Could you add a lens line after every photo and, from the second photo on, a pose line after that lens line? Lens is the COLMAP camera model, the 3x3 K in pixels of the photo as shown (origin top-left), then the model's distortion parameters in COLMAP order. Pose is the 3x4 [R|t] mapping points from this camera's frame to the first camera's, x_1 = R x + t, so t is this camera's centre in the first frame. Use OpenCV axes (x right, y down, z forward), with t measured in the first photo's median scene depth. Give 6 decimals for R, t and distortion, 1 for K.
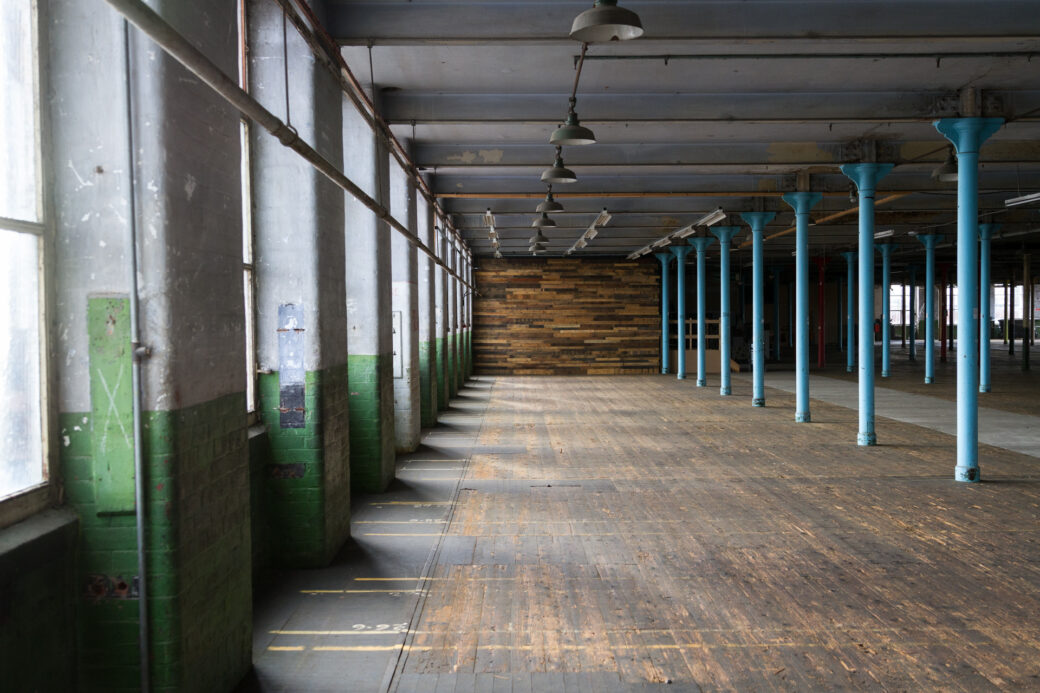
lens RADIAL K [[1128.3, 0, 520.0], [0, 1128.3, 346.5], [0, 0, 1]] dist [0.021416, 0.007778]
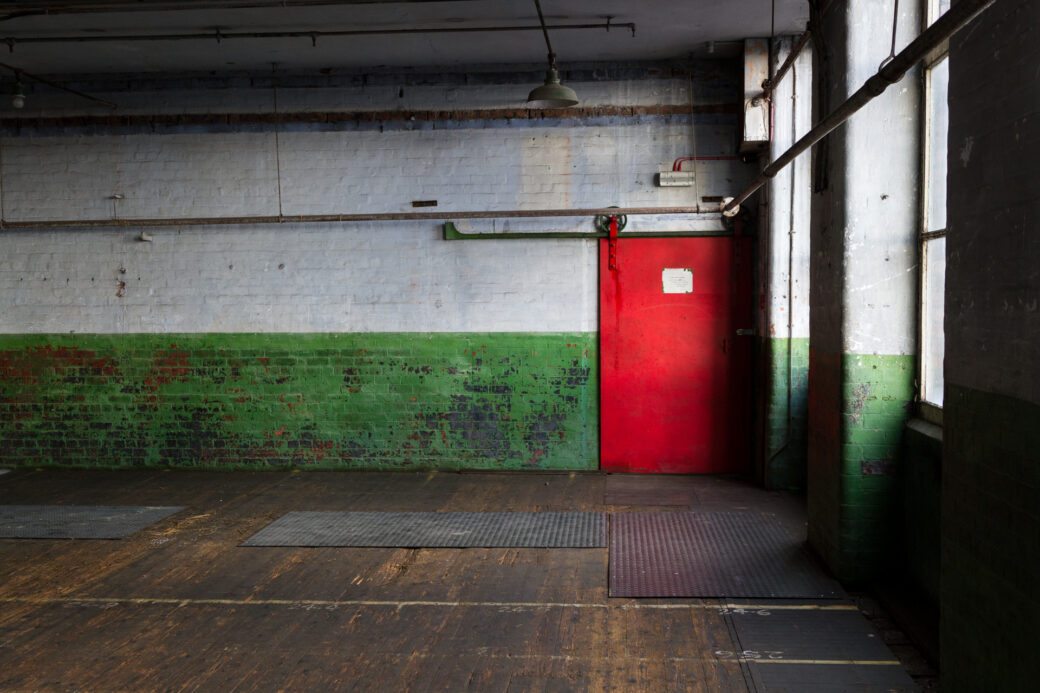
lens RADIAL K [[1128.3, 0, 520.0], [0, 1128.3, 346.5], [0, 0, 1]] dist [0.021416, 0.007778]
pose [[-0.995901, 0.011634, 0.089700, -0.009889], [0.016986, 0.998105, 0.059136, -0.042174], [-0.088842, 0.060417, -0.994212, 1.938479]]
